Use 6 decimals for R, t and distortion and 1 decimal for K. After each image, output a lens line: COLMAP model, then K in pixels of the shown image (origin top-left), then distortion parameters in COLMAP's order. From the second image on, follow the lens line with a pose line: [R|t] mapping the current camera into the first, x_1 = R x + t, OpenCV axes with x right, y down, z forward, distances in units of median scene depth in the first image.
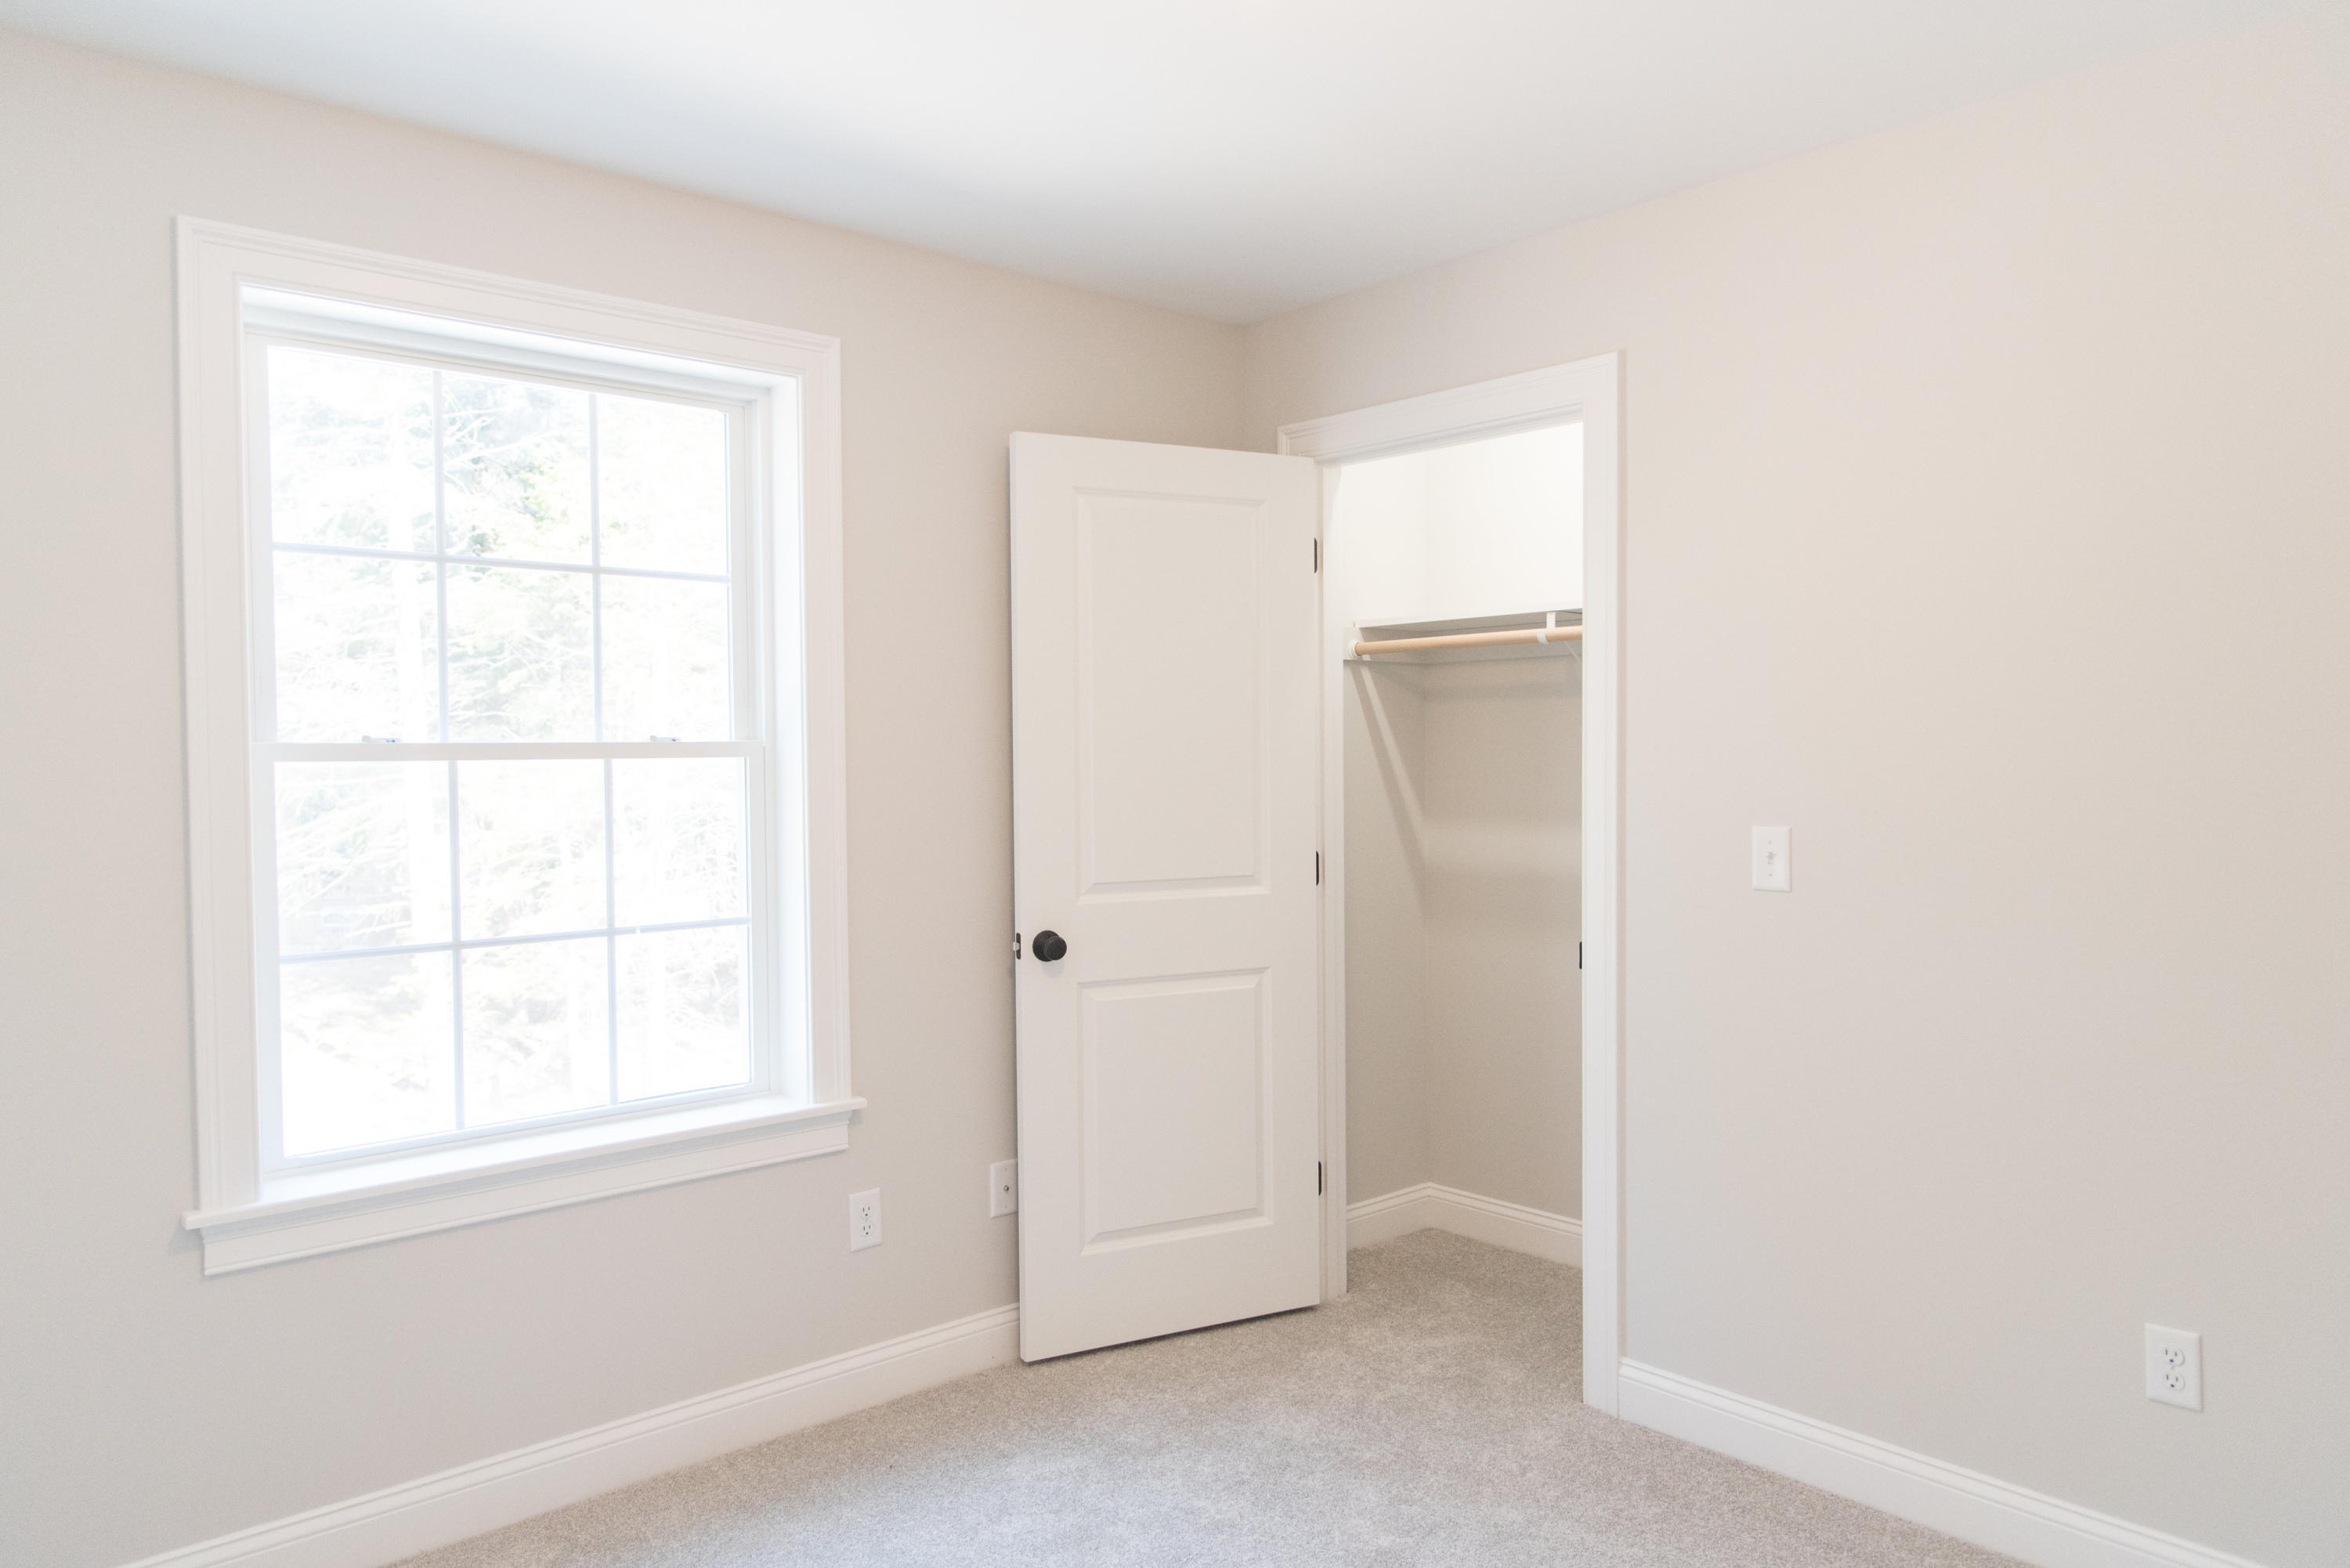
lens RADIAL K [[1561.6, 0, 1223.0], [0, 1561.6, 782.2], [0, 0, 1]] dist [-0.008164, -0.005398]
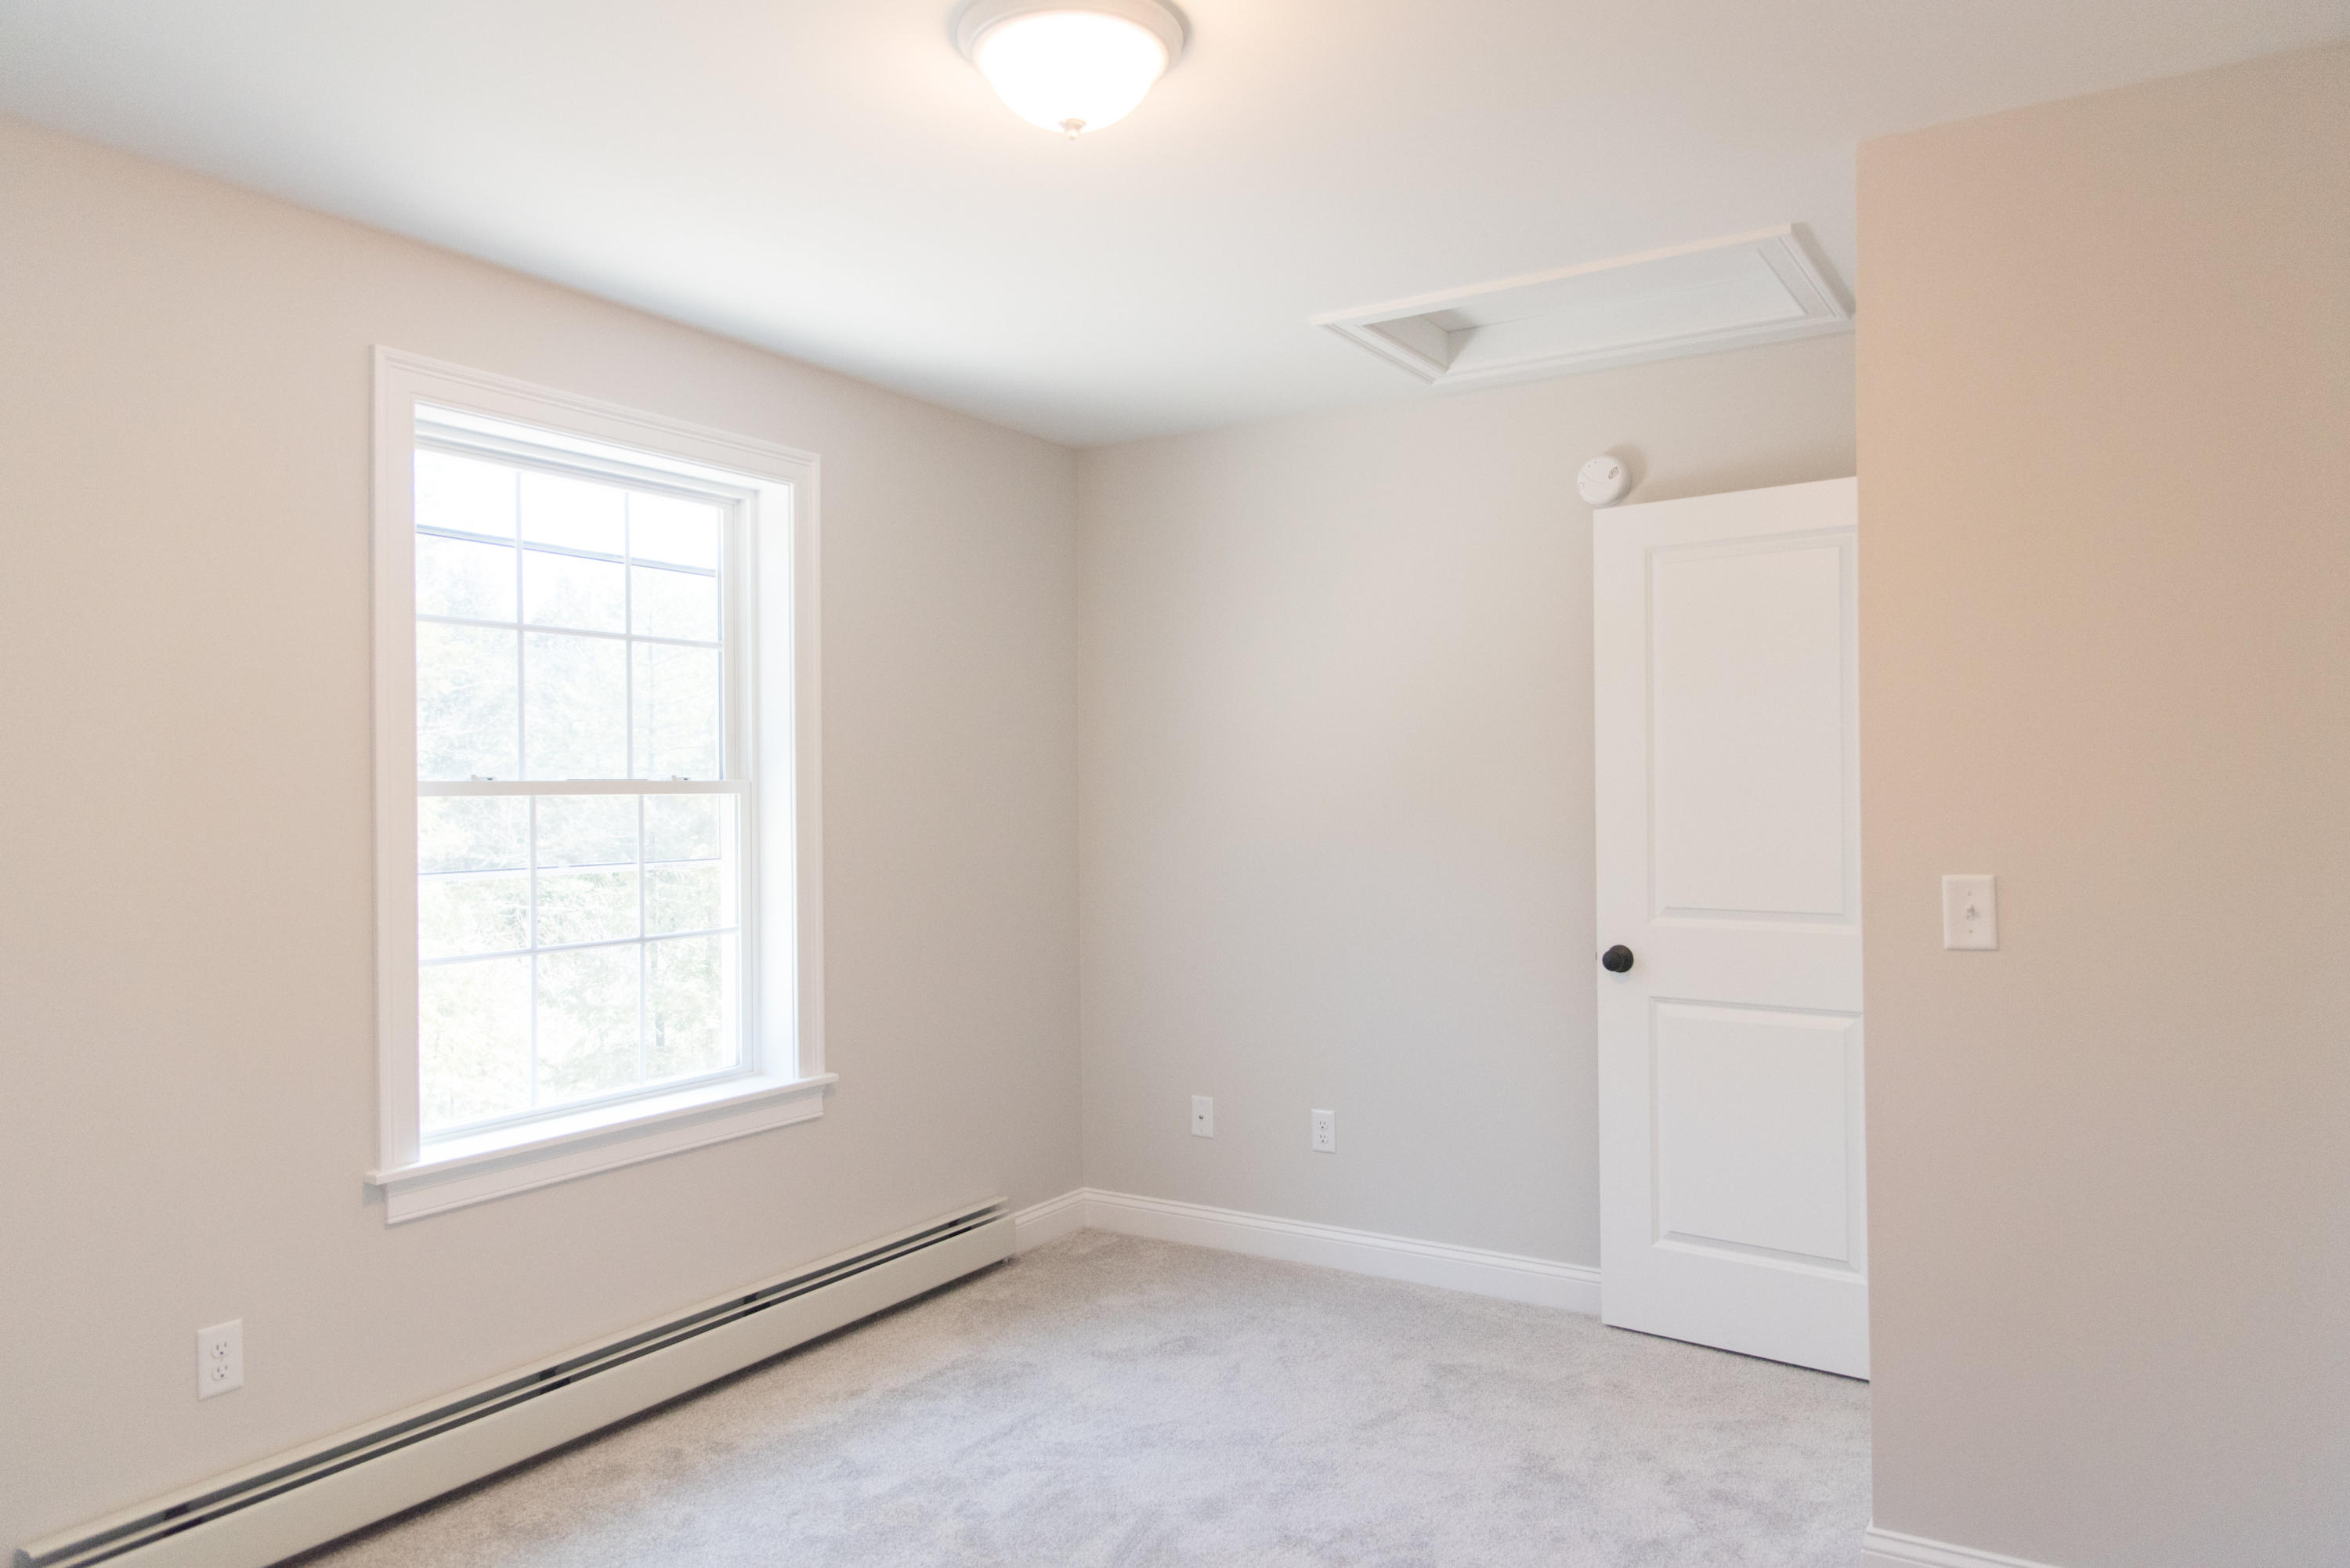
lens RADIAL K [[1560.4, 0, 1179.2], [0, 1560.4, 788.7], [0, 0, 1]] dist [0.018881, -0.018764]
pose [[0.964796, 0.003984, 0.262971, -0.296518], [0.002161, 0.999731, -0.023076, 0.008472], [-0.262992, 0.022832, 0.964528, -0.258300]]
